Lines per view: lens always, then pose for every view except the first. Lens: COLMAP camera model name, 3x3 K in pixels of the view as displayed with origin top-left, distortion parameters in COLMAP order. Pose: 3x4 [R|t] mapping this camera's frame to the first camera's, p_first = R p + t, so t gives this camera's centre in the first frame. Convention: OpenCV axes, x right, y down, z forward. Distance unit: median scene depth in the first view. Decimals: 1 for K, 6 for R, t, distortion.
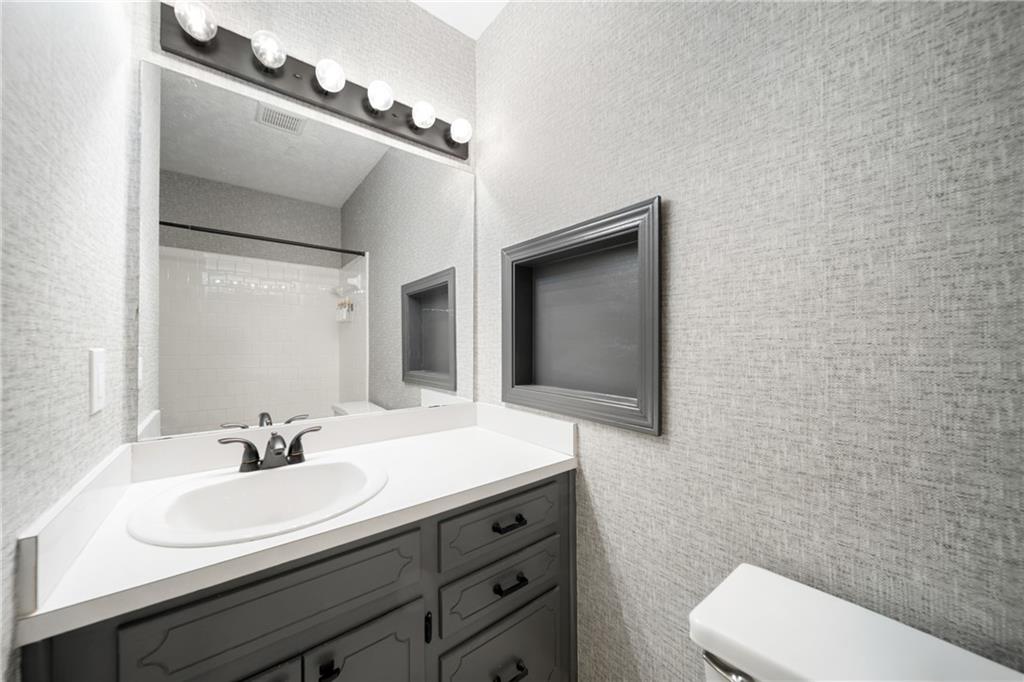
lens RADIAL K [[356.0, 0, 512.8], [0, 356.0, 345.3], [0, 0, 1]] dist [-0.000728, -0.000189]
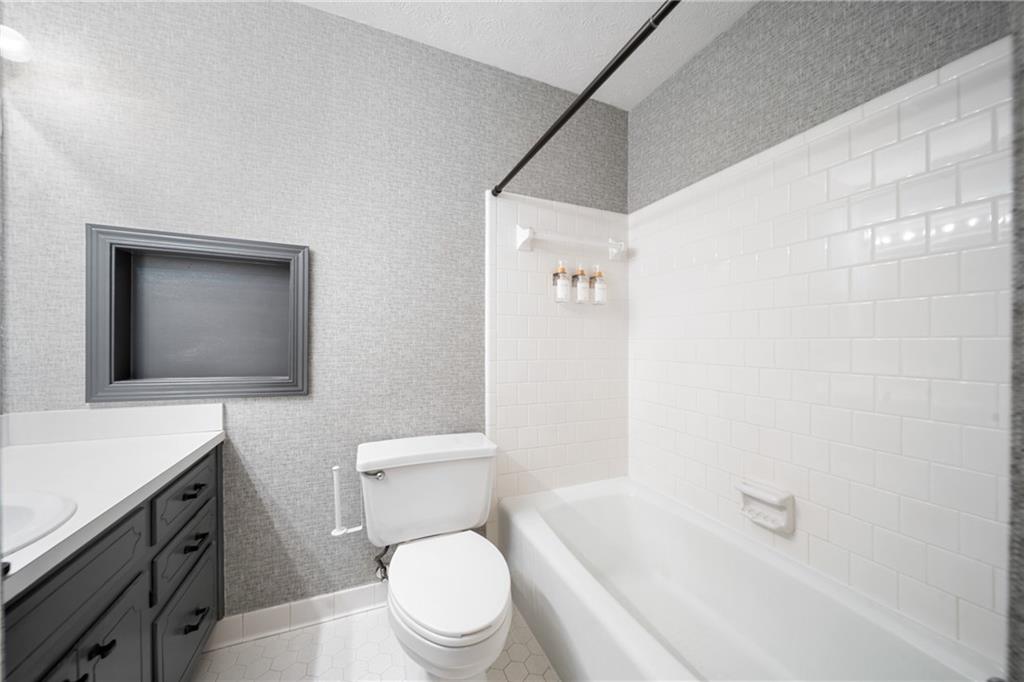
lens RADIAL K [[364.4, 0, 508.4], [0, 364.4, 341.9], [0, 0, 1]] dist [-0.005244, -0.000186]
pose [[0.270742, 0.002782, 0.962648, -0.831353], [-0.009650, 0.999953, -0.000176, 0.004321], [-0.962603, -0.009242, 0.270757, -0.289449]]
